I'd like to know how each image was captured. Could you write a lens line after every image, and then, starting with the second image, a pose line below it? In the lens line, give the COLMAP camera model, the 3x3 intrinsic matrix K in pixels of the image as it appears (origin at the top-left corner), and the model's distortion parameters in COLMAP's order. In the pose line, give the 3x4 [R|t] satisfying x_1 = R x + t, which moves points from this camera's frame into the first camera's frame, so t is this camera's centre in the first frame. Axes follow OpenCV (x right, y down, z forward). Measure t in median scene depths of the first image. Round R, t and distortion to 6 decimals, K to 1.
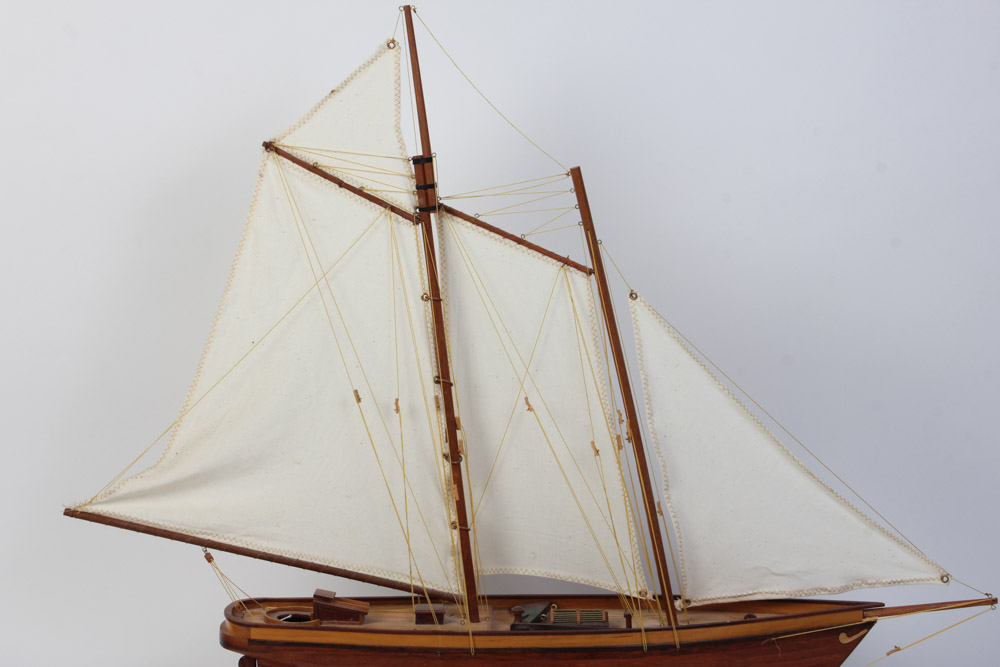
lens RADIAL K [[2042.2, 0, 493.8], [0, 2042.2, 343.9], [0, 0, 1]] dist [0.057827, 0.000000]
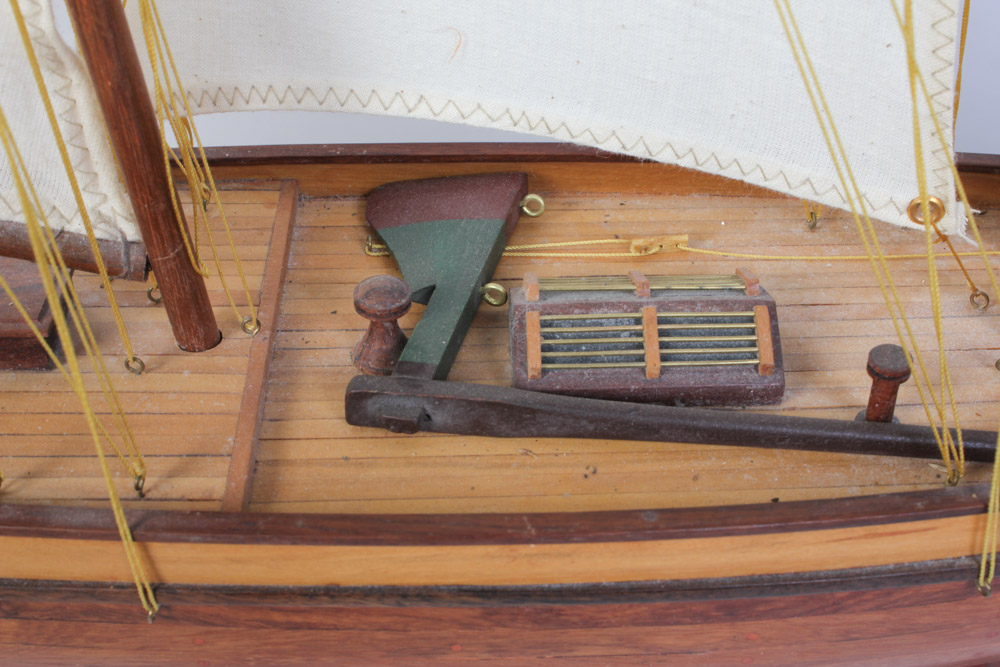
lens RADIAL K [[1403.7, 0, 494.3], [0, 1403.7, 337.7], [0, 0, 1]] dist [-0.053860, 0.000000]
pose [[0.999422, -0.007273, 0.033217, 0.019452], [-0.011020, 0.854852, 0.518755, 0.054820], [-0.032169, -0.518821, 0.854278, 0.887149]]
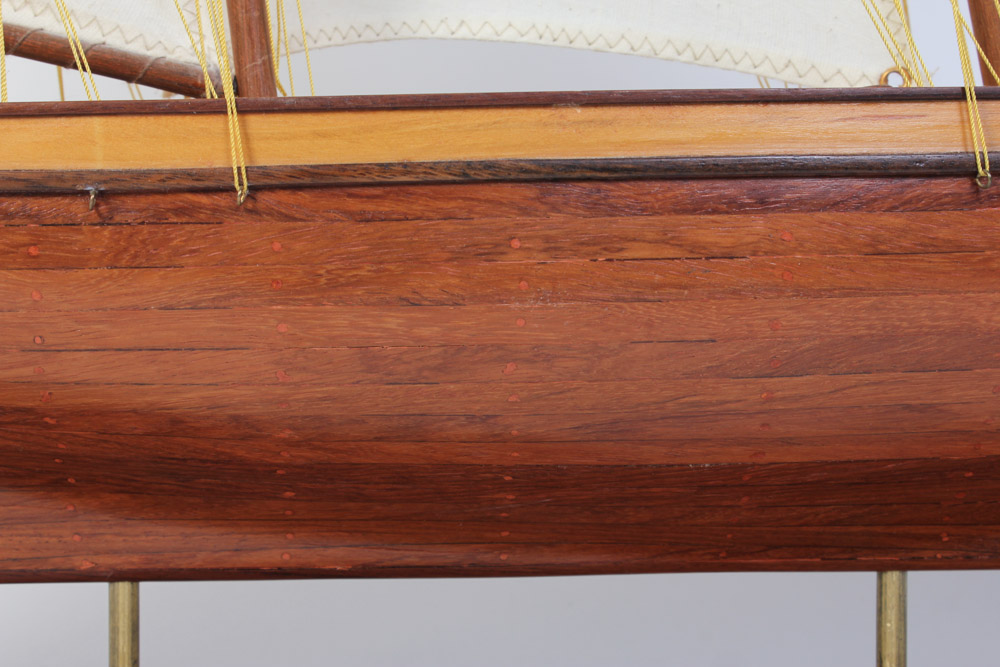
lens RADIAL K [[1831.7, 0, 499.0], [0, 1831.7, 334.5], [0, 0, 1]] dist [-0.018916, 0.000000]
pose [[0.998142, -0.009377, 0.060209, 0.005926], [0.018601, 0.987813, -0.154528, 0.197934], [-0.058026, 0.155361, 0.986152, 0.794186]]
